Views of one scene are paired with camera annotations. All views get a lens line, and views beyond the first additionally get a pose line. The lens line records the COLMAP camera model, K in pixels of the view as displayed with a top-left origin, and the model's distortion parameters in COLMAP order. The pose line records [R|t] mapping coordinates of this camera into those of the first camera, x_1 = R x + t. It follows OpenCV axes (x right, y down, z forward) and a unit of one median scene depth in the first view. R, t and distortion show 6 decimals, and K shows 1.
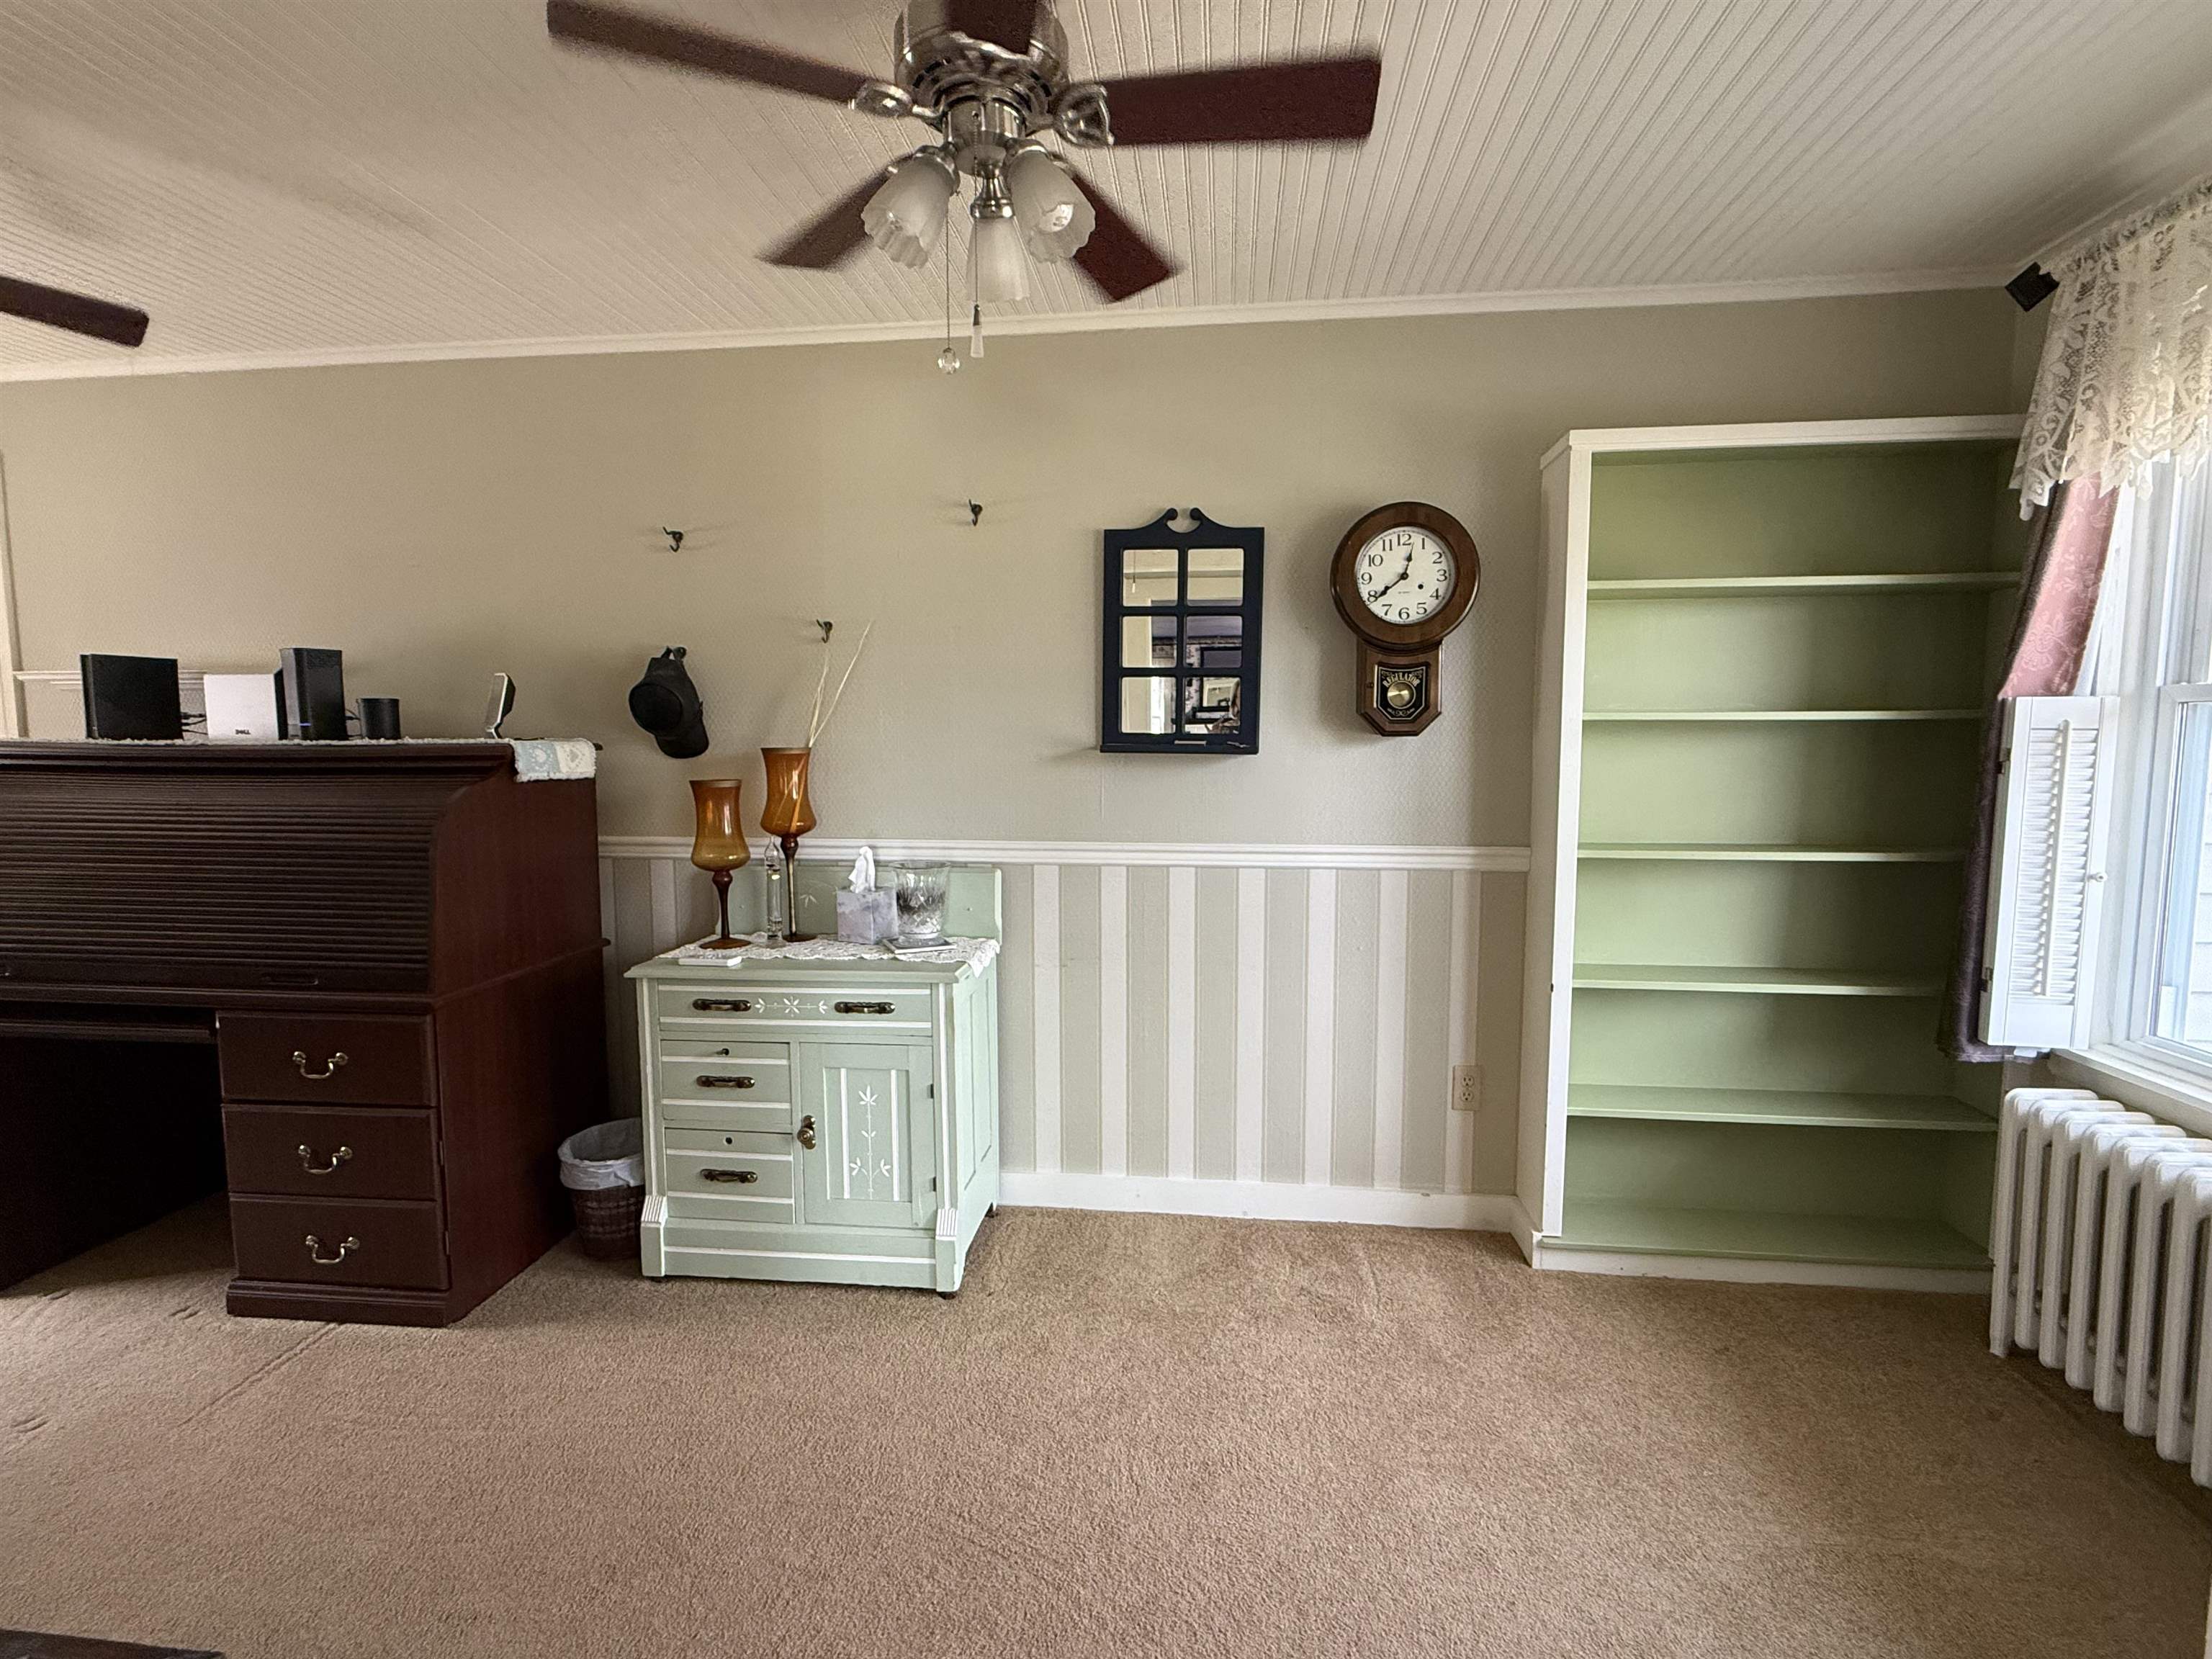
lens RADIAL K [[1029.8, 0, 1110.6], [0, 1029.8, 824.8], [0, 0, 1]] dist [0.002897, -0.001205]
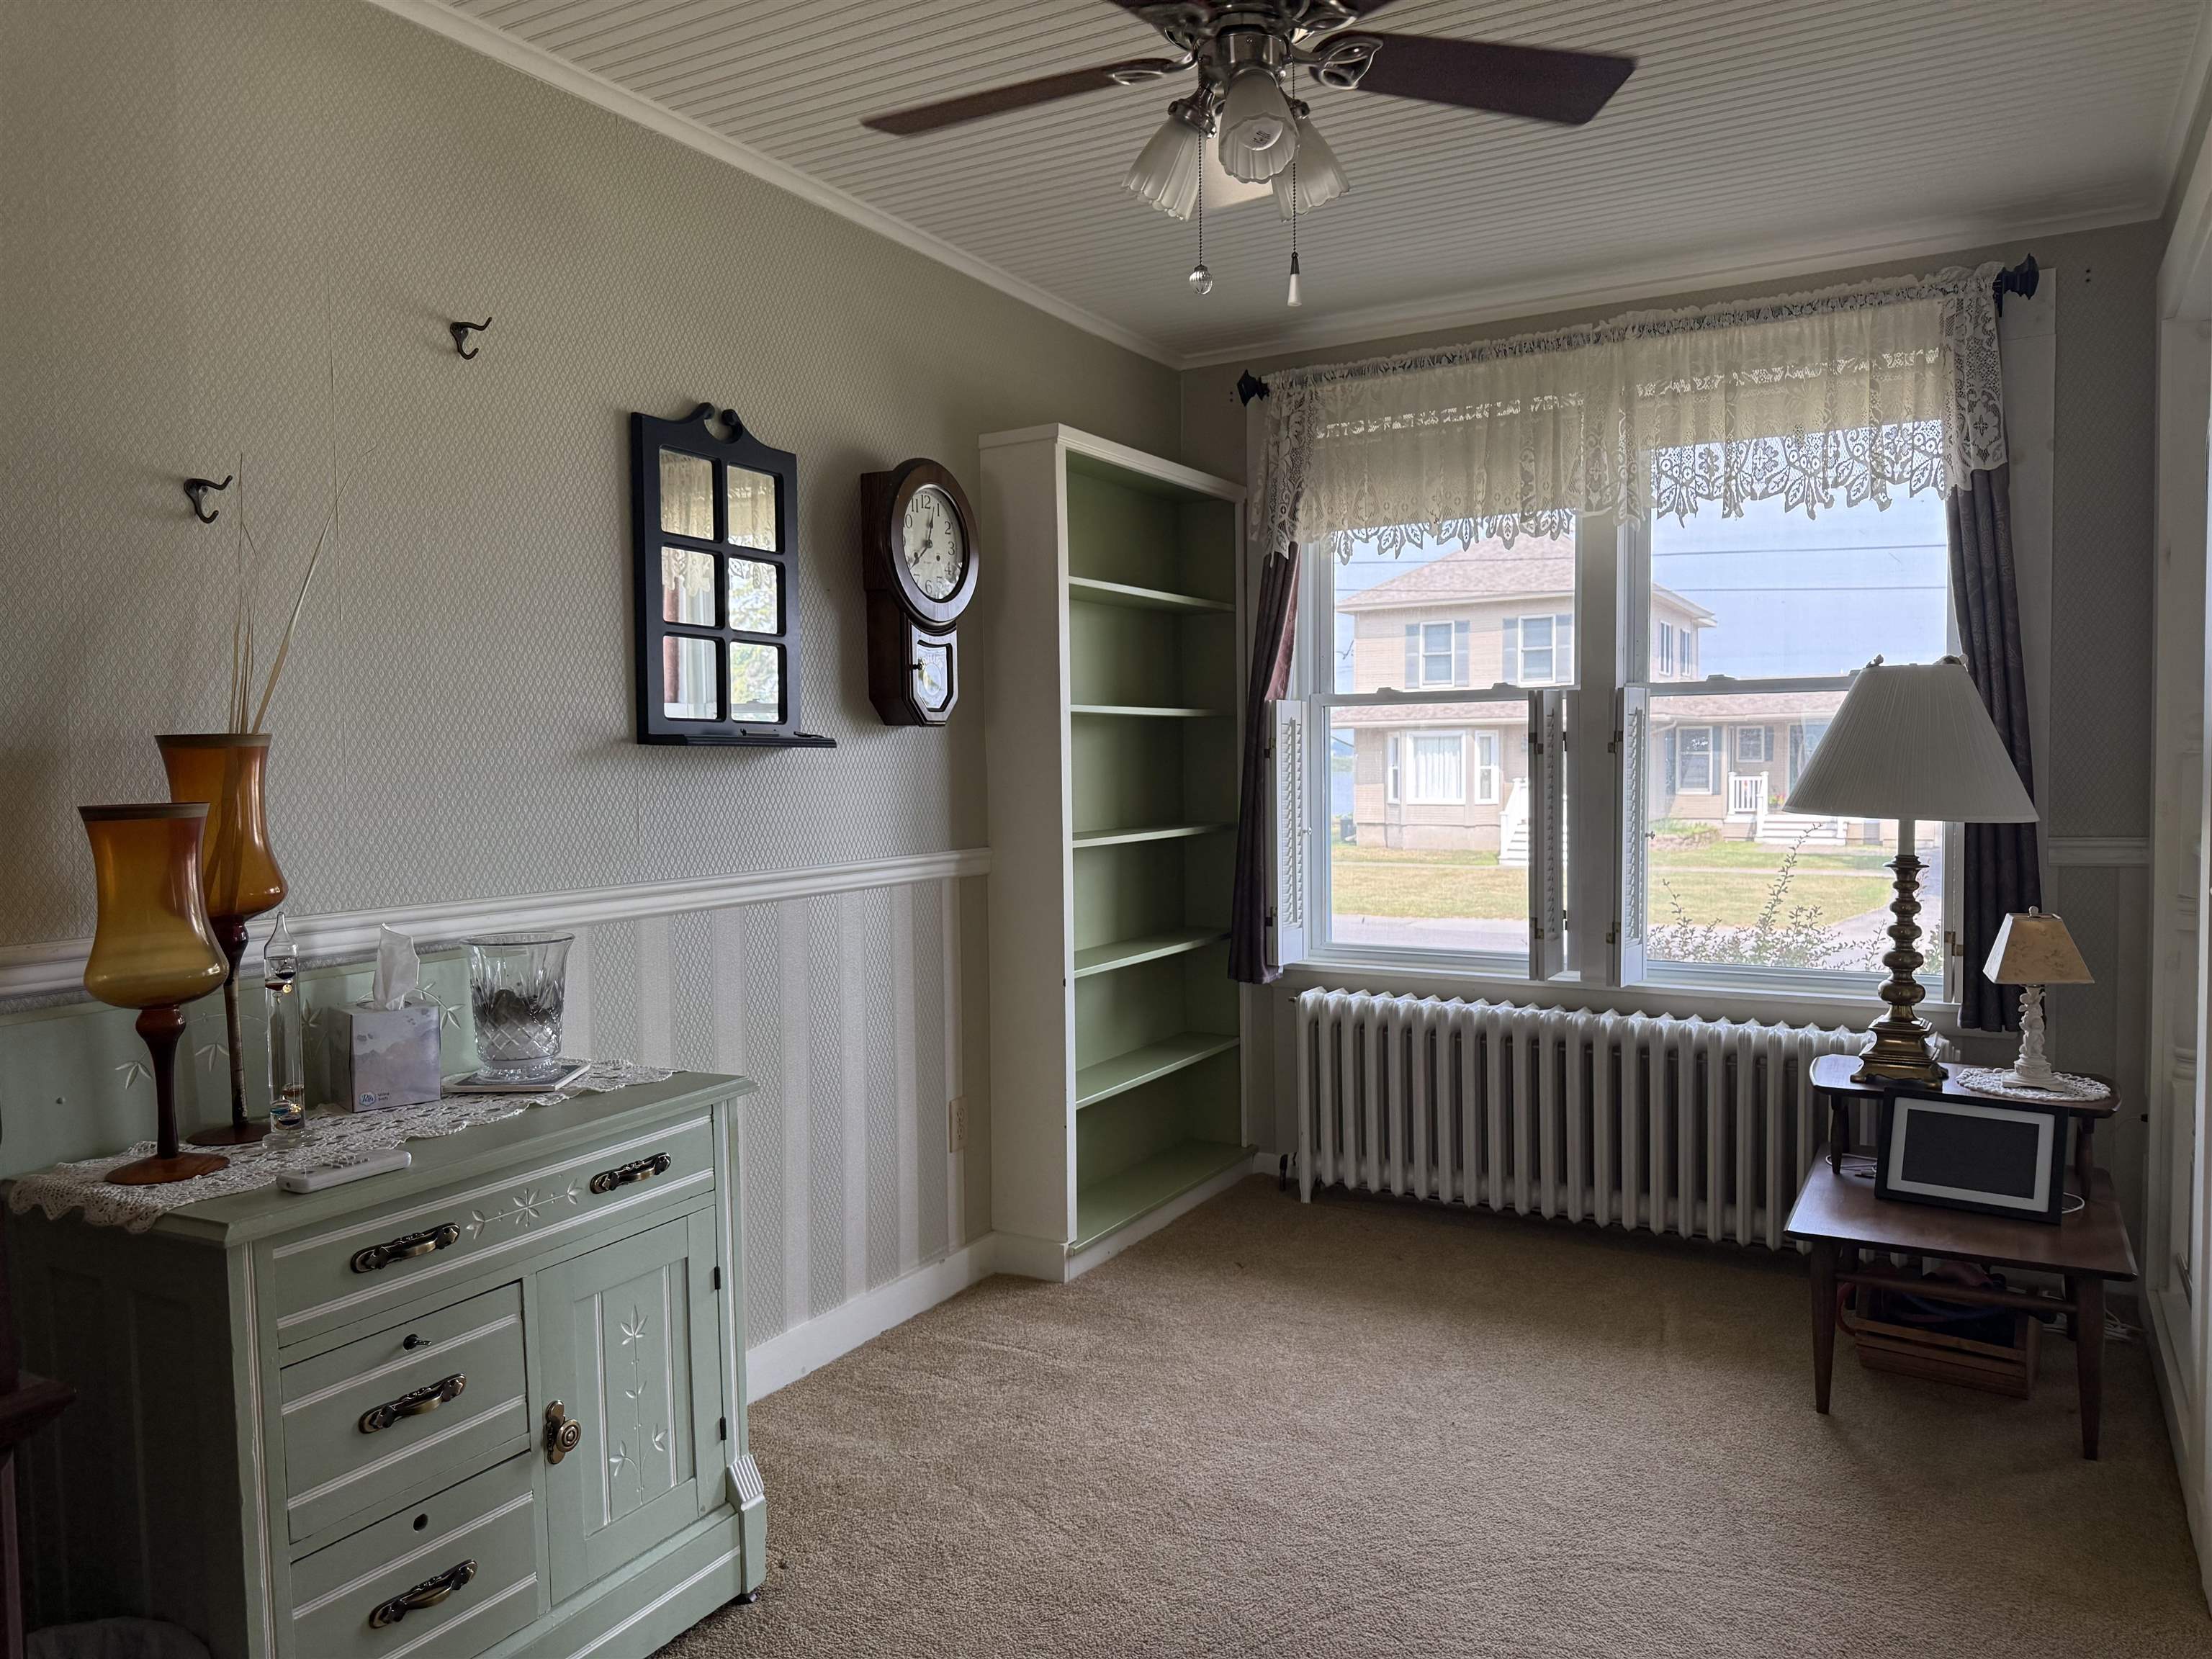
lens RADIAL K [[1550.5, 0, 1107.6], [0, 1550.5, 837.4], [0, 0, 1]] dist [0.026395, -0.020264]
pose [[0.389932, -0.051418, 0.919407, -0.885982], [0.091726, 0.995643, 0.016780, -0.001682], [-0.916264, 0.077790, 0.392950, 0.370056]]
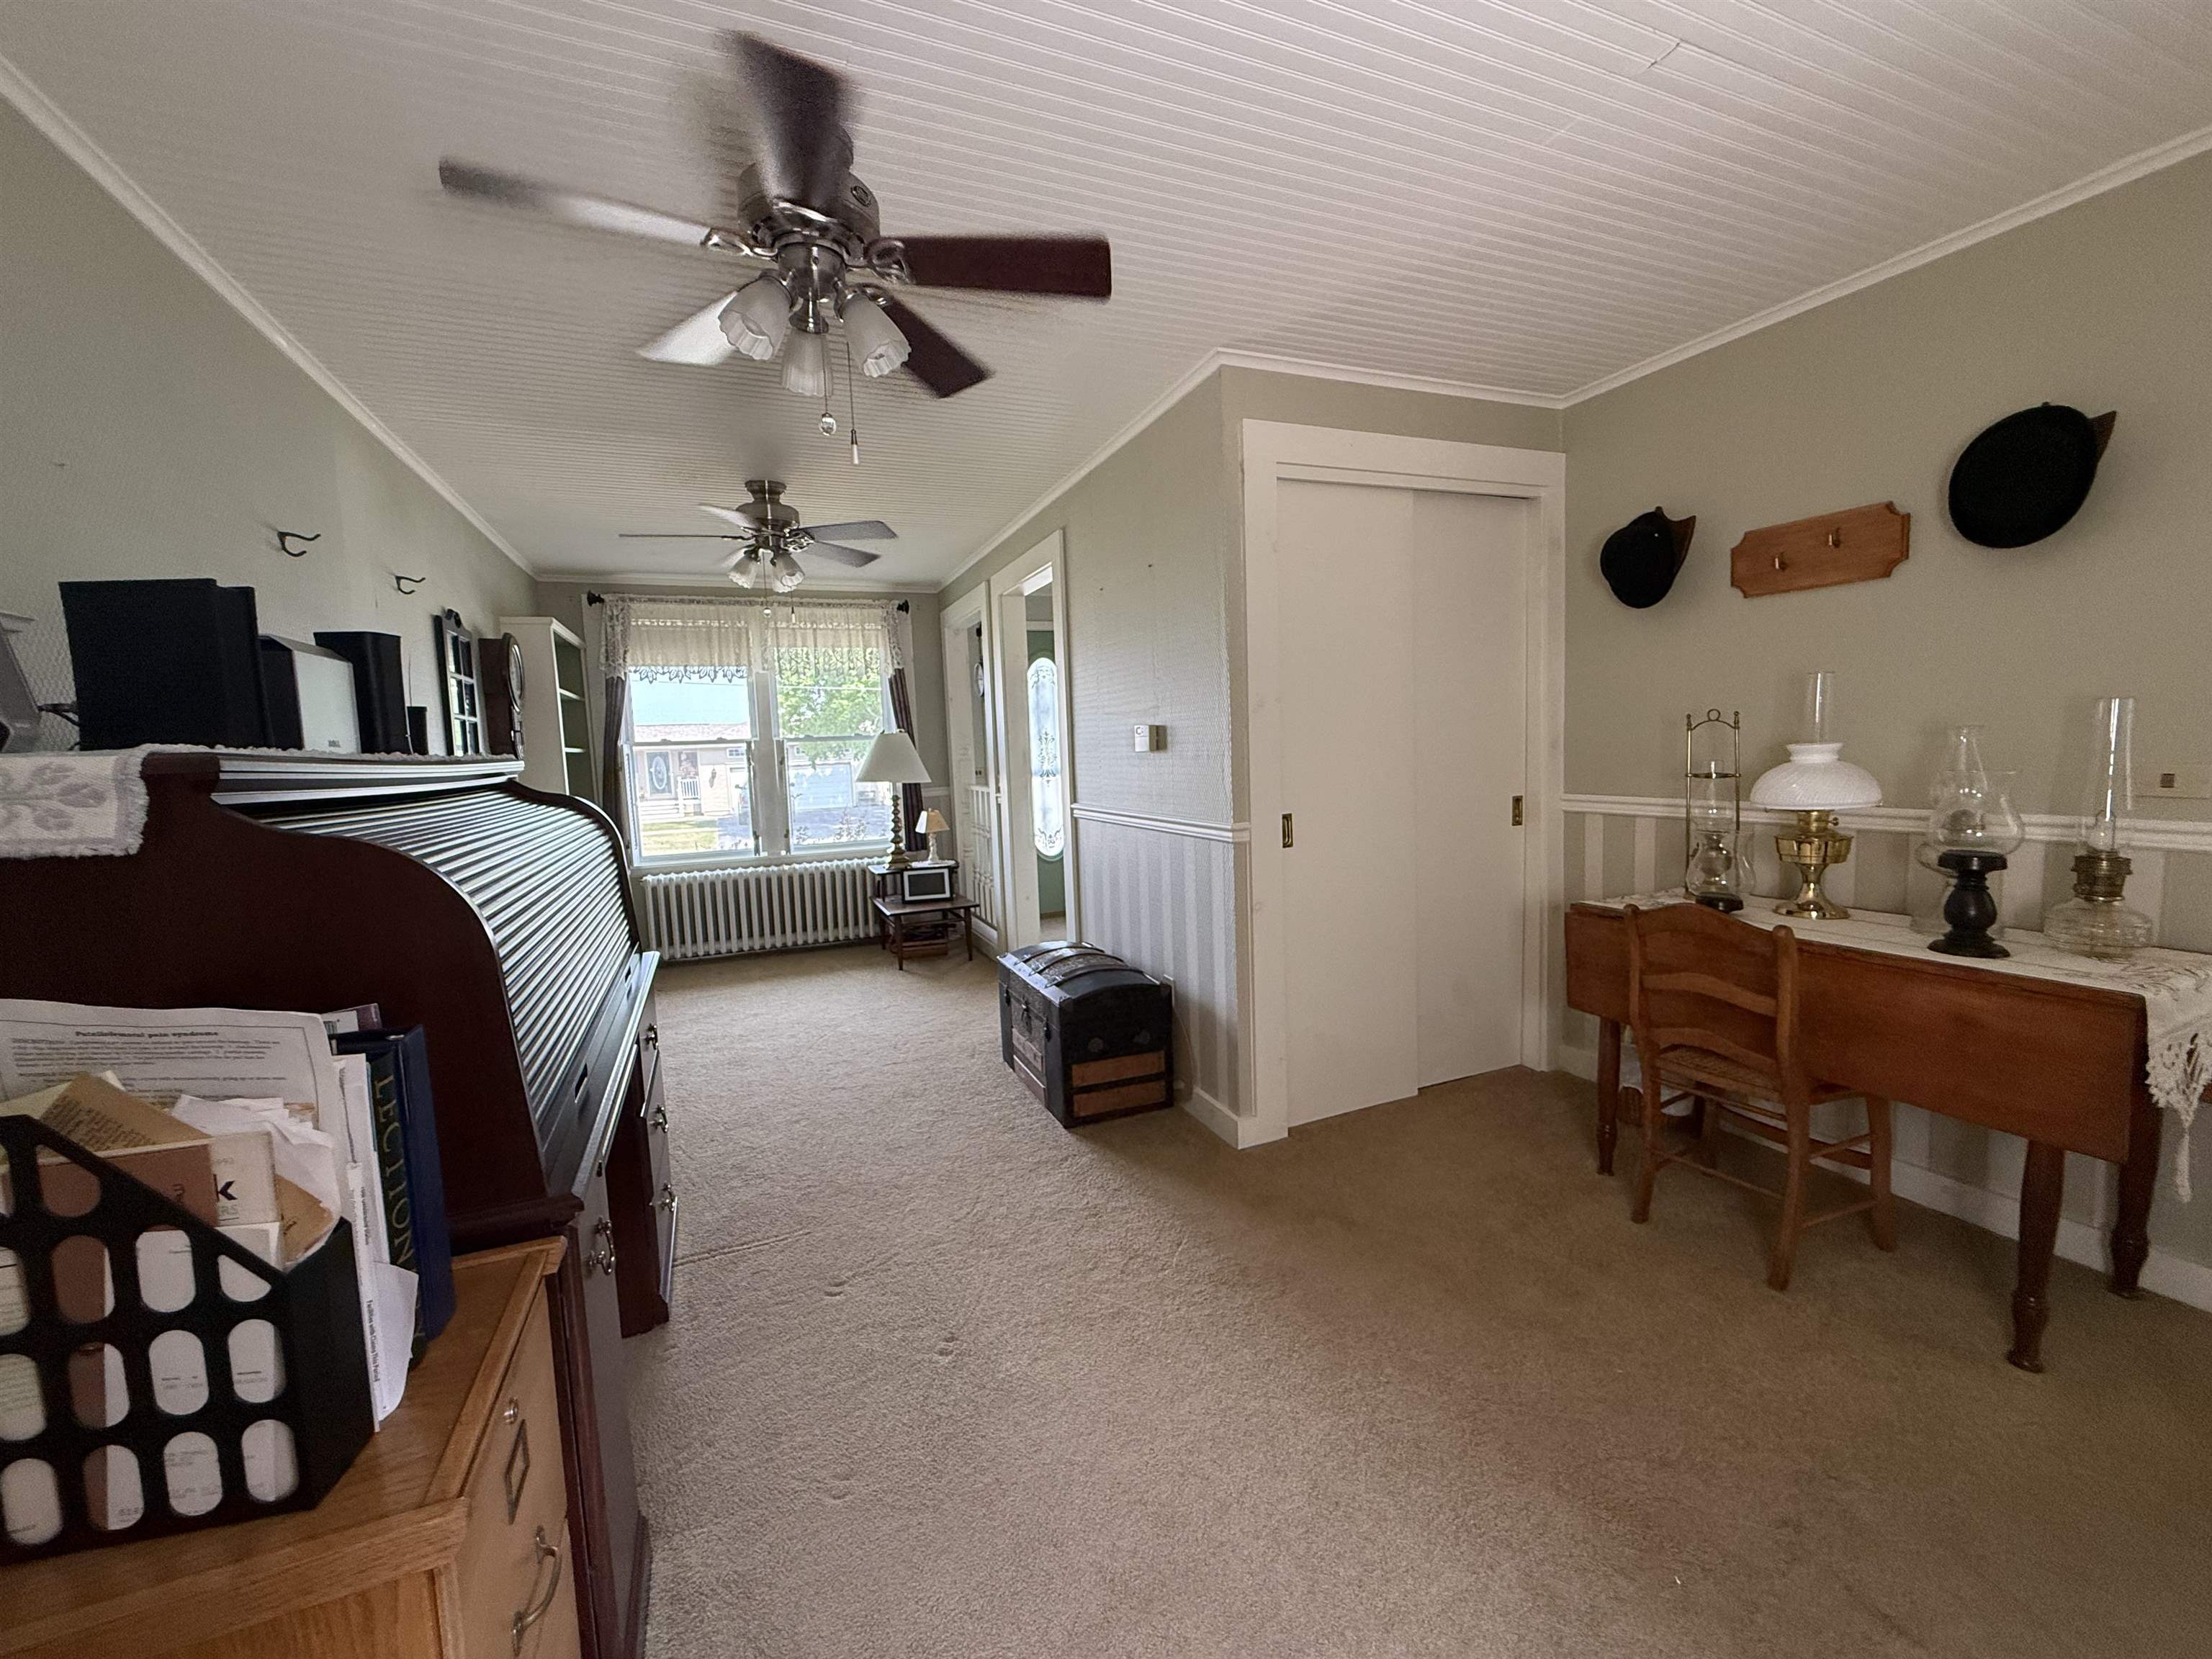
lens RADIAL K [[881.9, 0, 1096.8], [0, 881.9, 828.8], [0, 0, 1]] dist [-0.000229, 0.000408]
pose [[-0.486095, -0.060941, 0.871779, -1.669188], [0.113879, 0.984642, 0.132328, -0.059856], [-0.866454, 0.163601, -0.471690, 0.916399]]
